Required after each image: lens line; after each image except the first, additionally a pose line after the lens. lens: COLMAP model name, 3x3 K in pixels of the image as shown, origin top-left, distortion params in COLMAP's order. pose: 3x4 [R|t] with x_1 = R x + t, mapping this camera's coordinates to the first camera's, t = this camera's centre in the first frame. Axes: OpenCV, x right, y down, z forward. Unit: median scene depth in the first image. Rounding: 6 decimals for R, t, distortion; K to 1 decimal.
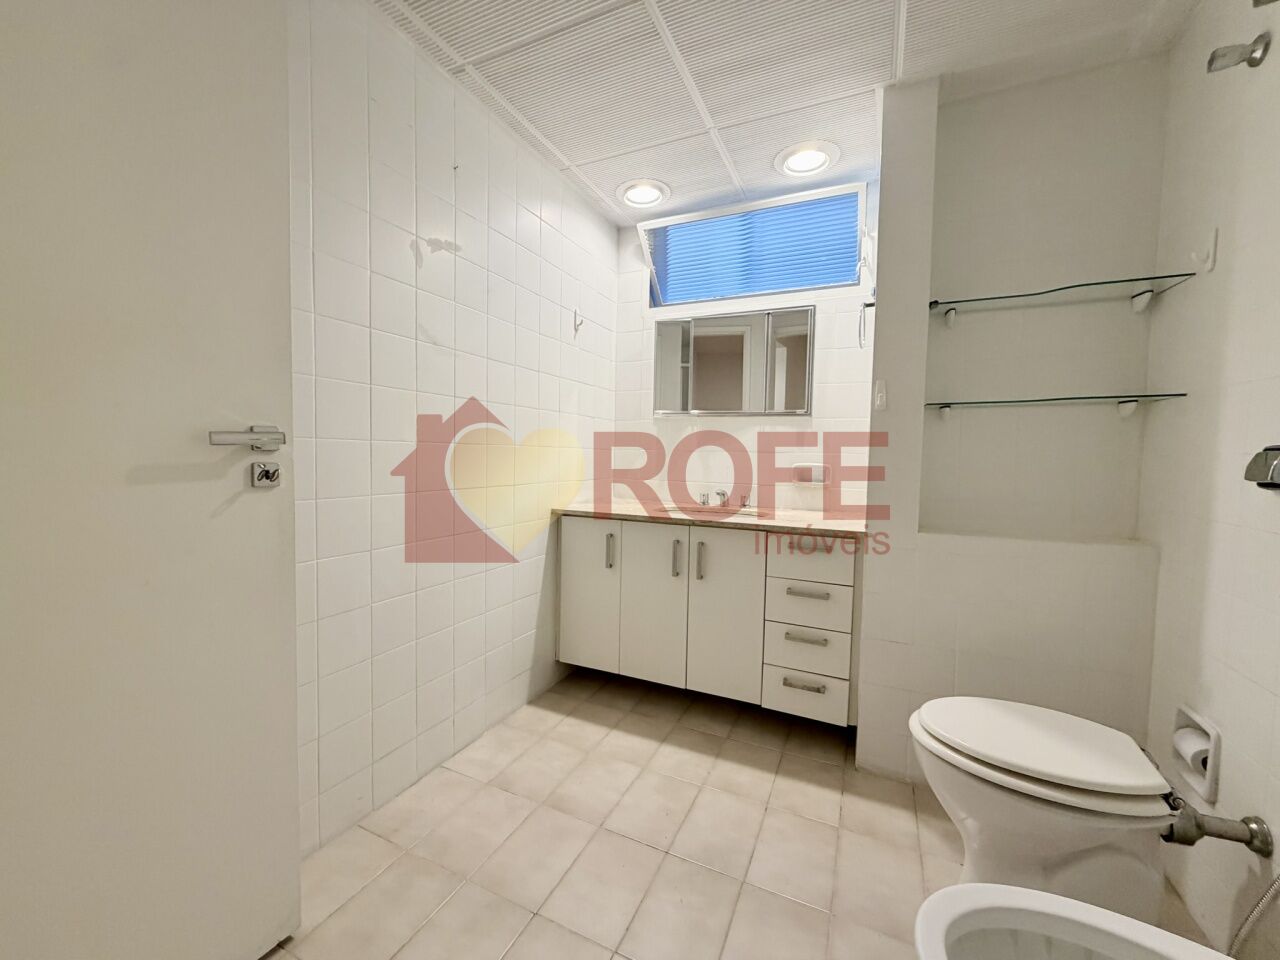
lens RADIAL K [[508.6, 0, 641.8], [0, 508.6, 480.3], [0, 0, 1]] dist [-0.001604, 0.000416]
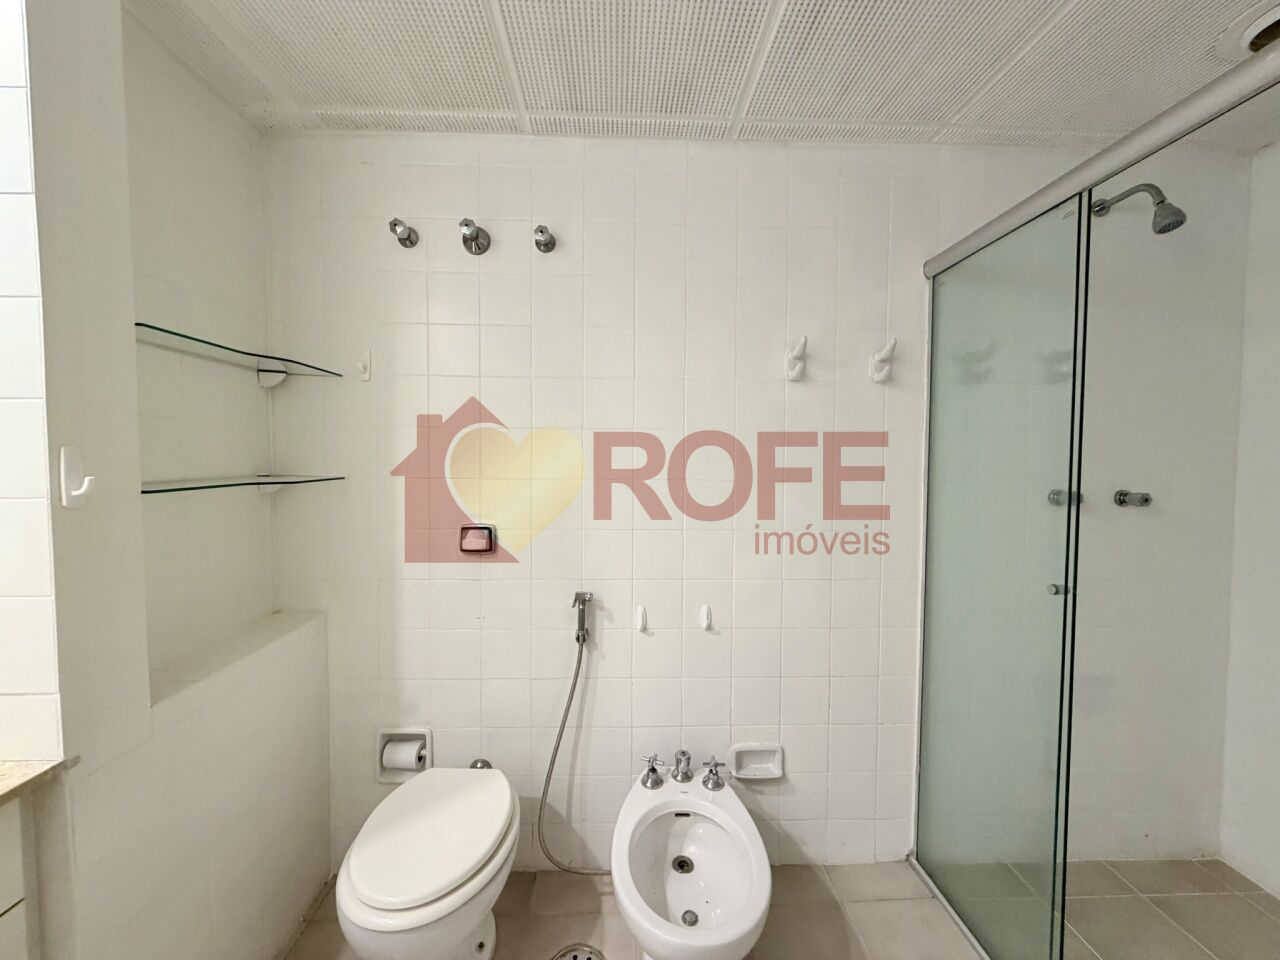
lens RADIAL K [[508.6, 0, 636.1], [0, 508.6, 481.6], [0, 0, 1]] dist [-0.001604, 0.000416]
pose [[-0.459051, -0.060099, 0.886375, -0.201267], [0.032614, 0.995897, 0.084415, -0.173658], [-0.887811, 0.067659, -0.455208, 0.686552]]
